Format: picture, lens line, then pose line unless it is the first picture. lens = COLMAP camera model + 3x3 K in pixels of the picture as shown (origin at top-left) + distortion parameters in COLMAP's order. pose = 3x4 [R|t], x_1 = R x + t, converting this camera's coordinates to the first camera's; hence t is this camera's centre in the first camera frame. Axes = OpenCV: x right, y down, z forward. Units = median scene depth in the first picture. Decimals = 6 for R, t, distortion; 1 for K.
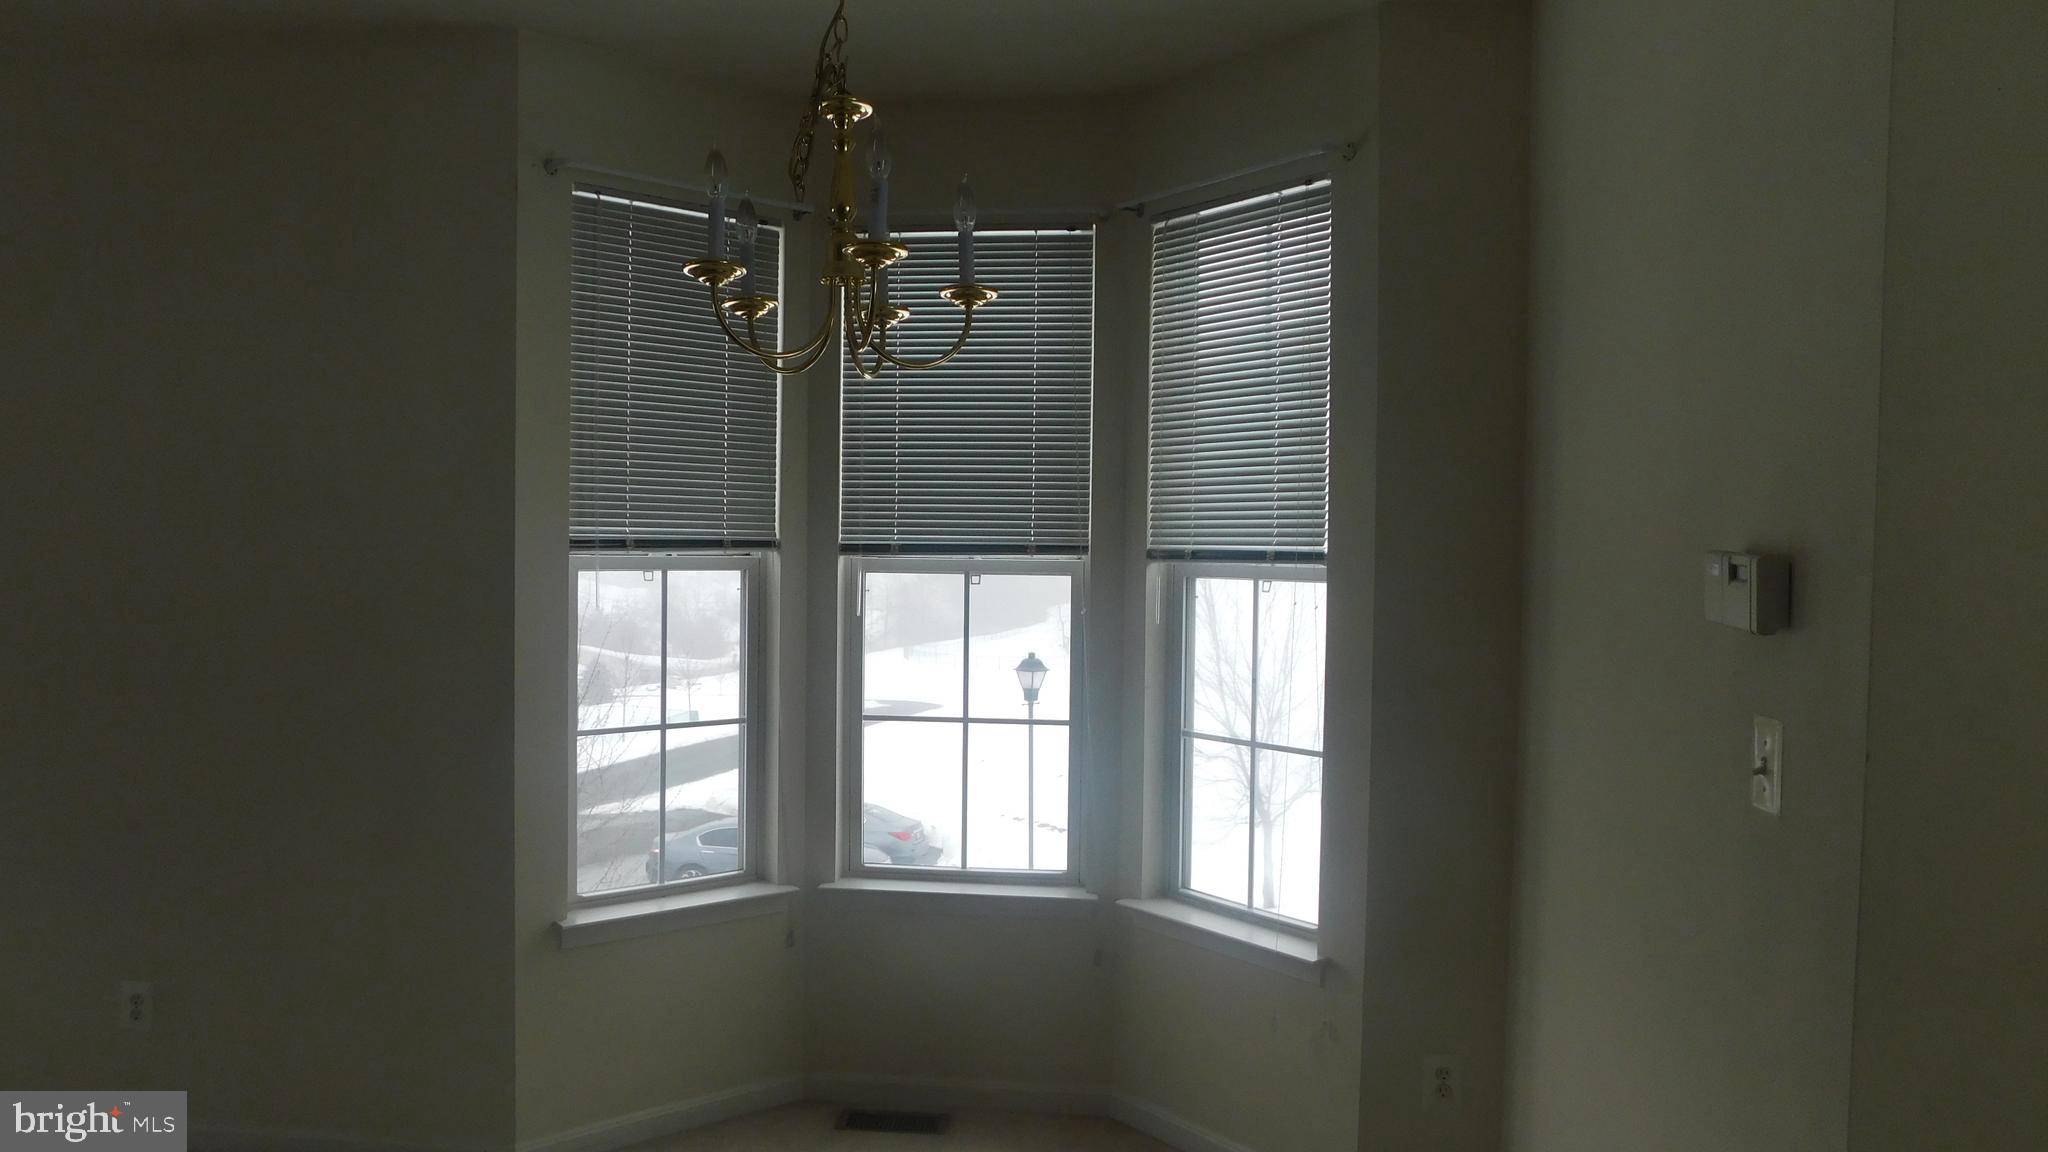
lens RADIAL K [[1396.5, 0, 1024.0], [0, 1396.5, 576.0], [0, 0, 1]] dist [-0.006625, -0.002256]
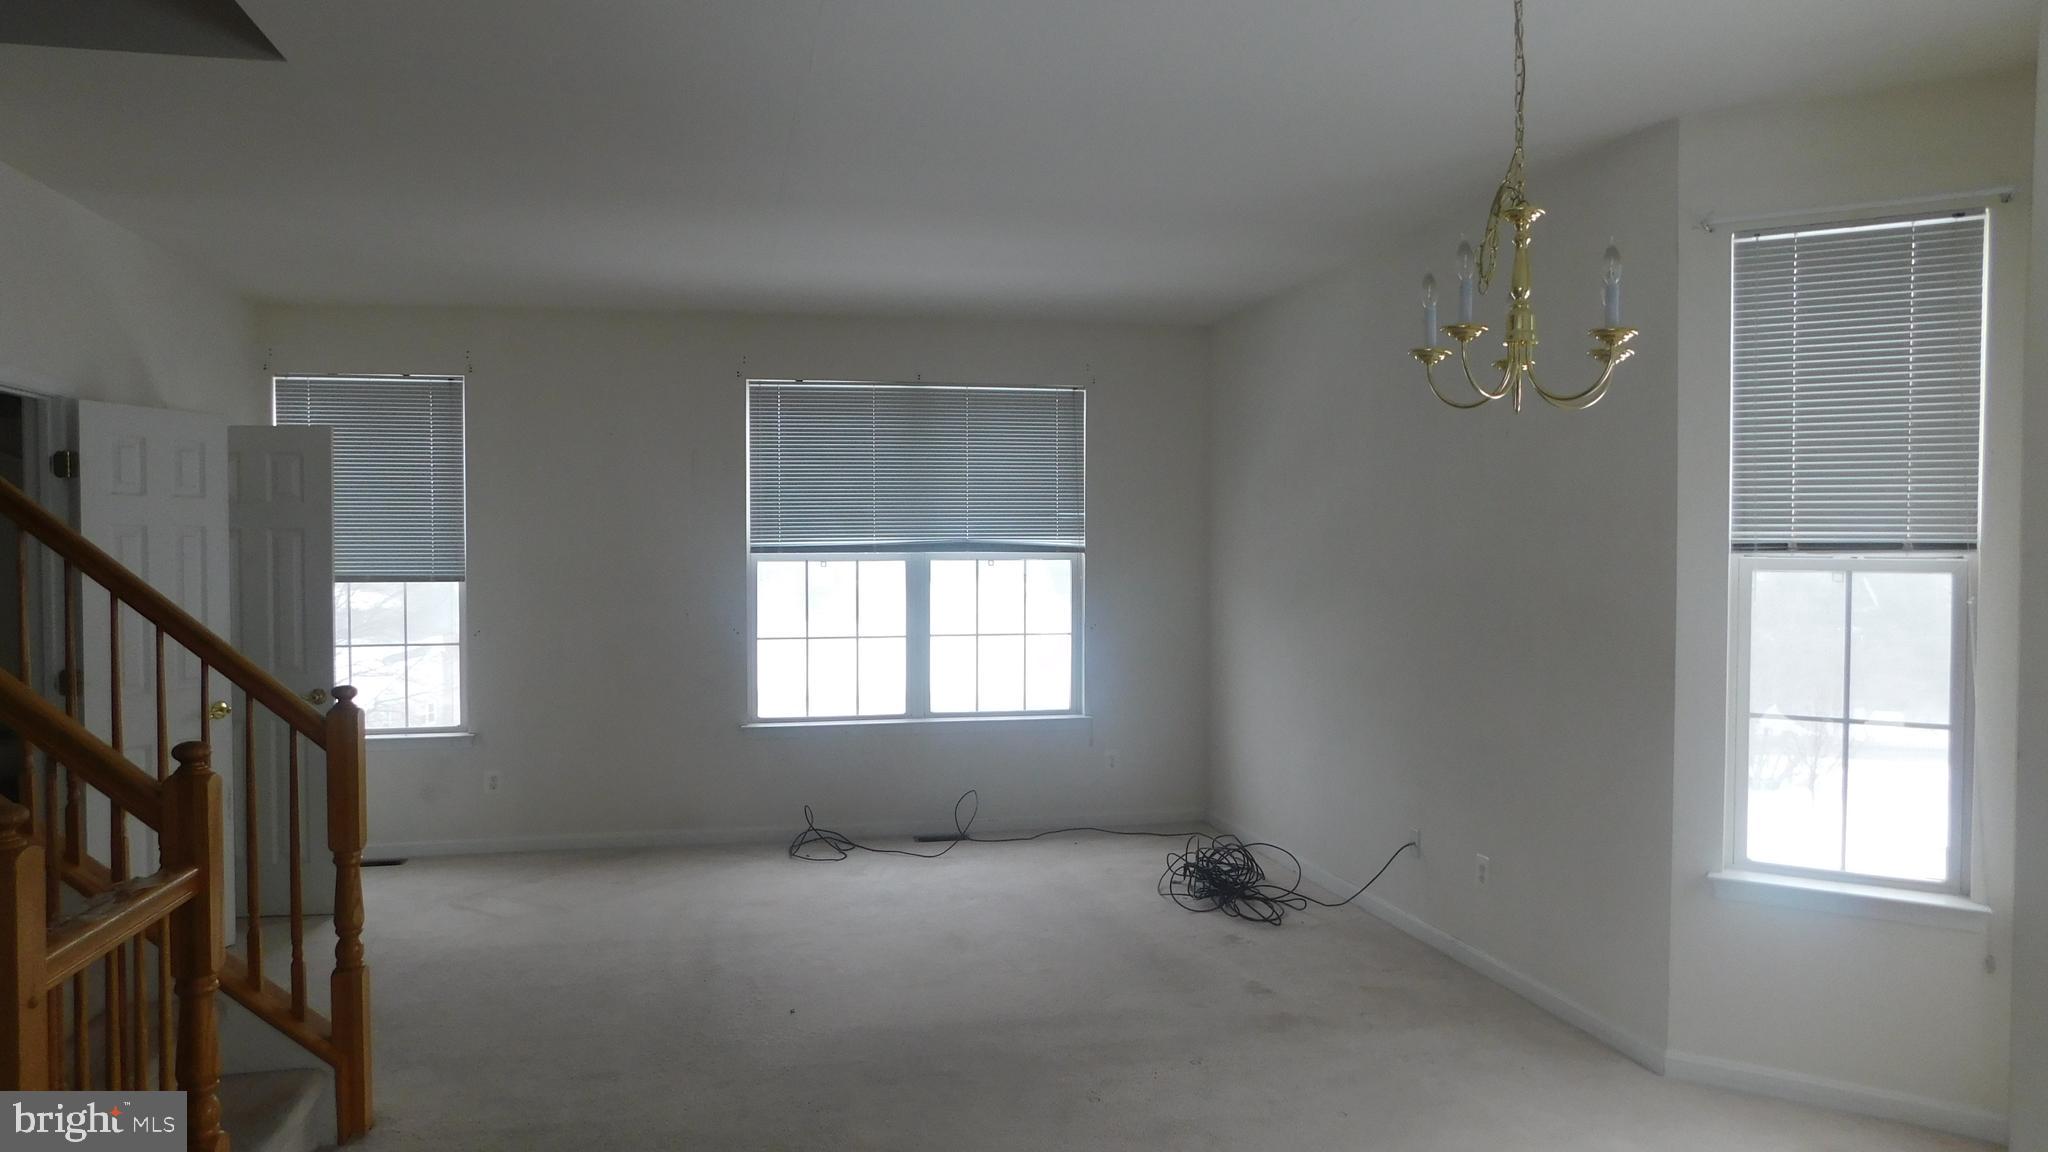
lens RADIAL K [[1396.5, 0, 1024.0], [0, 1396.5, 576.0], [0, 0, 1]] dist [-0.006625, -0.002256]
pose [[0.331460, 0.007730, -0.943438, 0.558303], [-0.015172, 0.999881, 0.002862, 0.005750], [0.943347, 0.013365, 0.331538, 0.071398]]
